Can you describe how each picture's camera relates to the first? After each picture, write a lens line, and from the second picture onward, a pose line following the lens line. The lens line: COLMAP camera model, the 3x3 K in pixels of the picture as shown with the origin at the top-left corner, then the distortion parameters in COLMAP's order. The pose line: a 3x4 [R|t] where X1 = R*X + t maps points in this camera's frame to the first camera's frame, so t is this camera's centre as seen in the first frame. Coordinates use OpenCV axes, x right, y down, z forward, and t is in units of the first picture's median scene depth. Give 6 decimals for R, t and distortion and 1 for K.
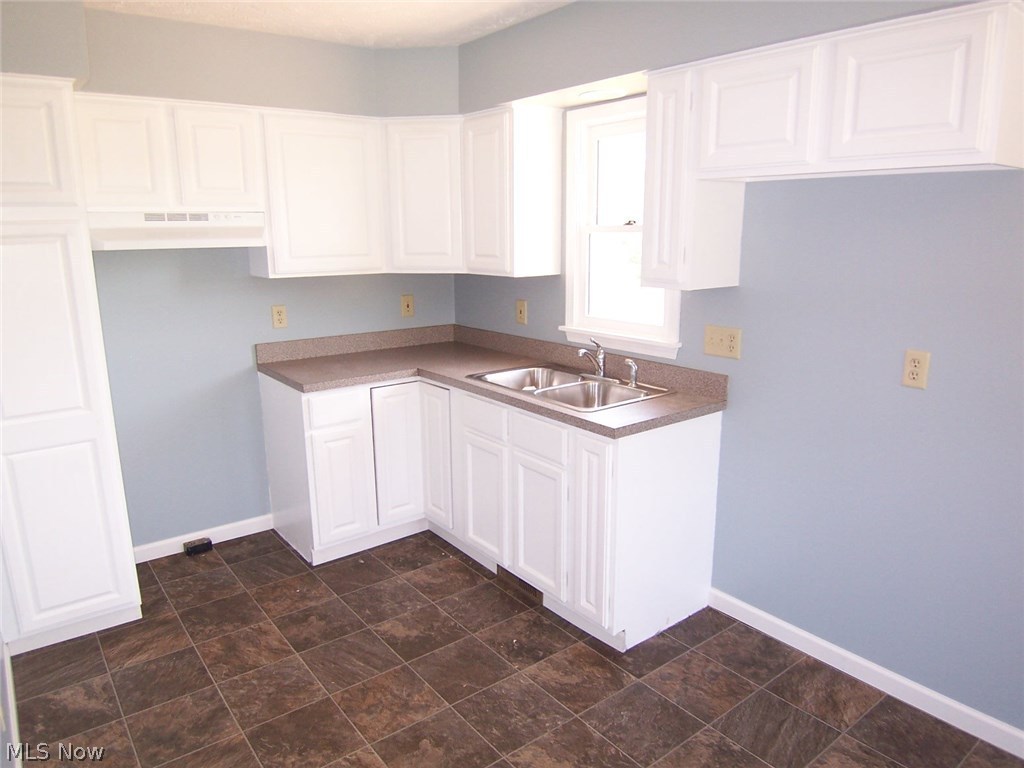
lens RADIAL K [[691.8, 0, 512.0], [0, 691.8, 384.0], [0, 0, 1]] dist [-0.002918, -0.059165]
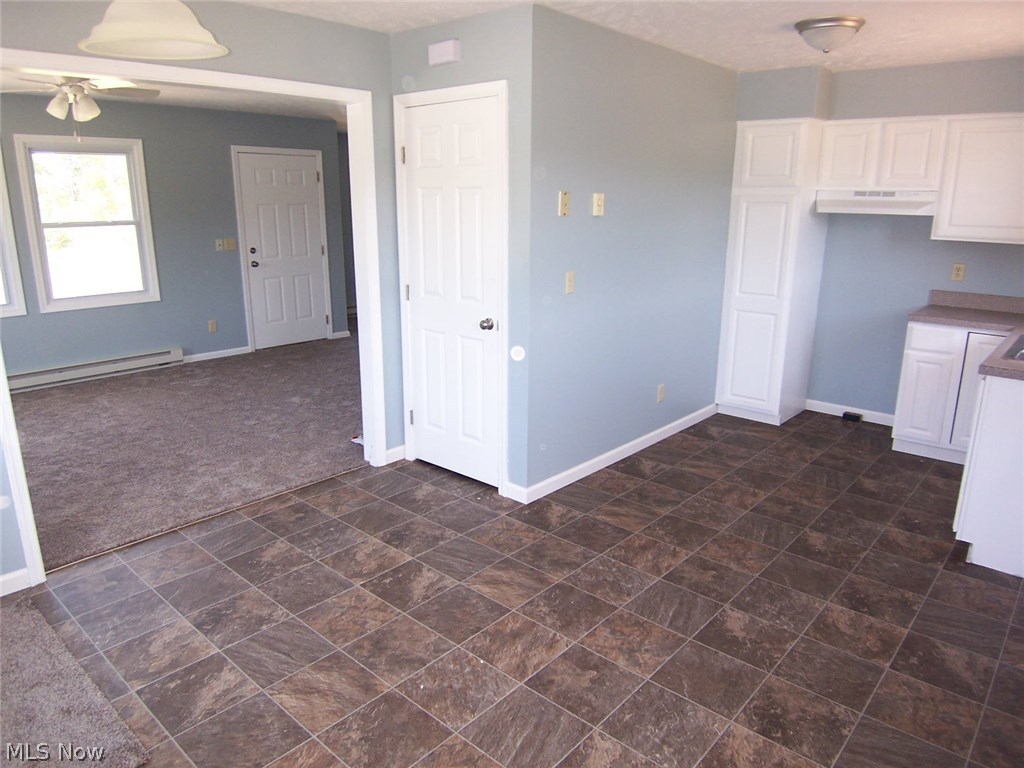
lens RADIAL K [[686.6, 0, 508.3], [0, 686.6, 388.2], [0, 0, 1]] dist [-0.004884, -0.048966]
pose [[0.179004, 0.263983, -0.947771, 0.891883], [-0.223236, 0.949103, 0.222191, 0.016851], [0.958188, 0.171803, 0.228824, -0.069081]]
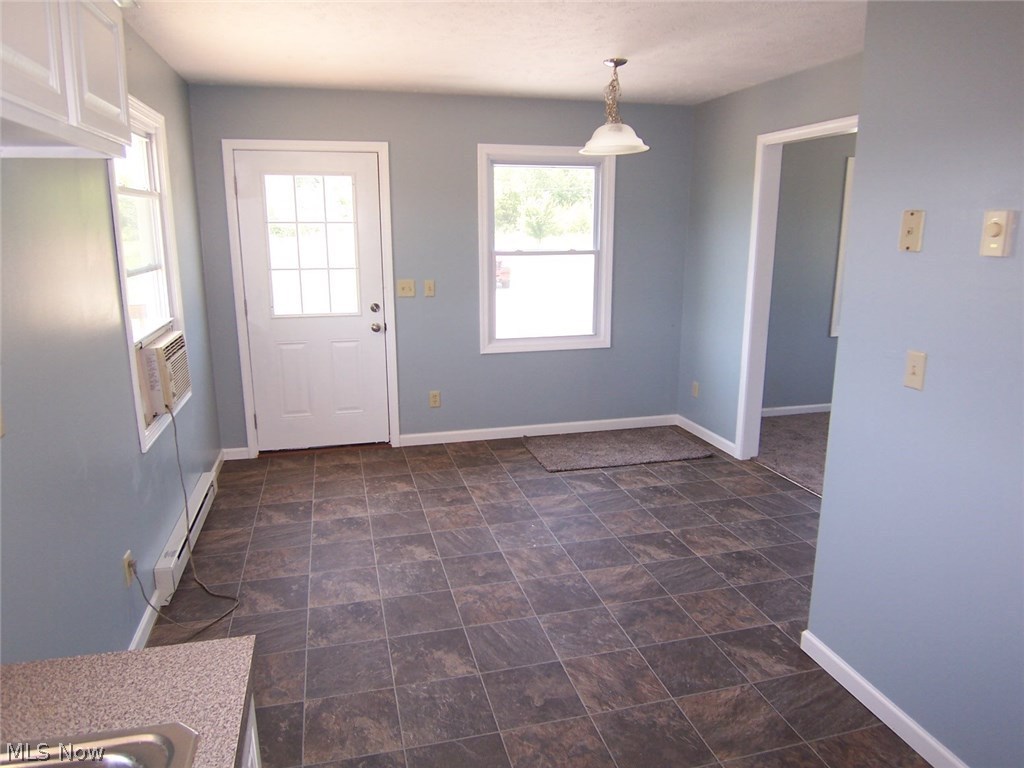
lens RADIAL K [[691.8, 0, 512.0], [0, 691.8, 384.0], [0, 0, 1]] dist [-0.002918, -0.059165]
pose [[-0.919712, -0.080876, 0.384173, -0.142079], [0.092741, 0.906099, 0.412775, -0.210453], [-0.381482, 0.415263, -0.825850, 0.961163]]
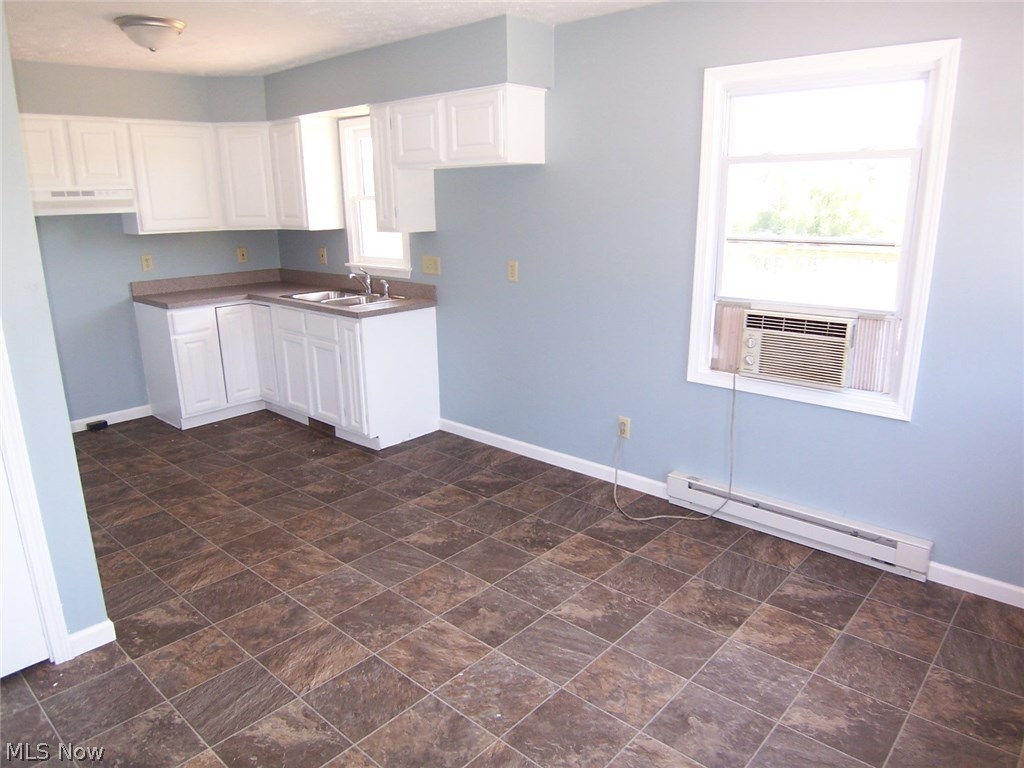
lens RADIAL K [[691.8, 0, 512.0], [0, 691.8, 384.0], [0, 0, 1]] dist [-0.002918, -0.059165]
pose [[0.984580, -0.052336, 0.166921, 0.177466], [0.045610, 0.997995, 0.043878, 0.142491], [-0.168883, -0.035588, 0.984993, -0.609344]]
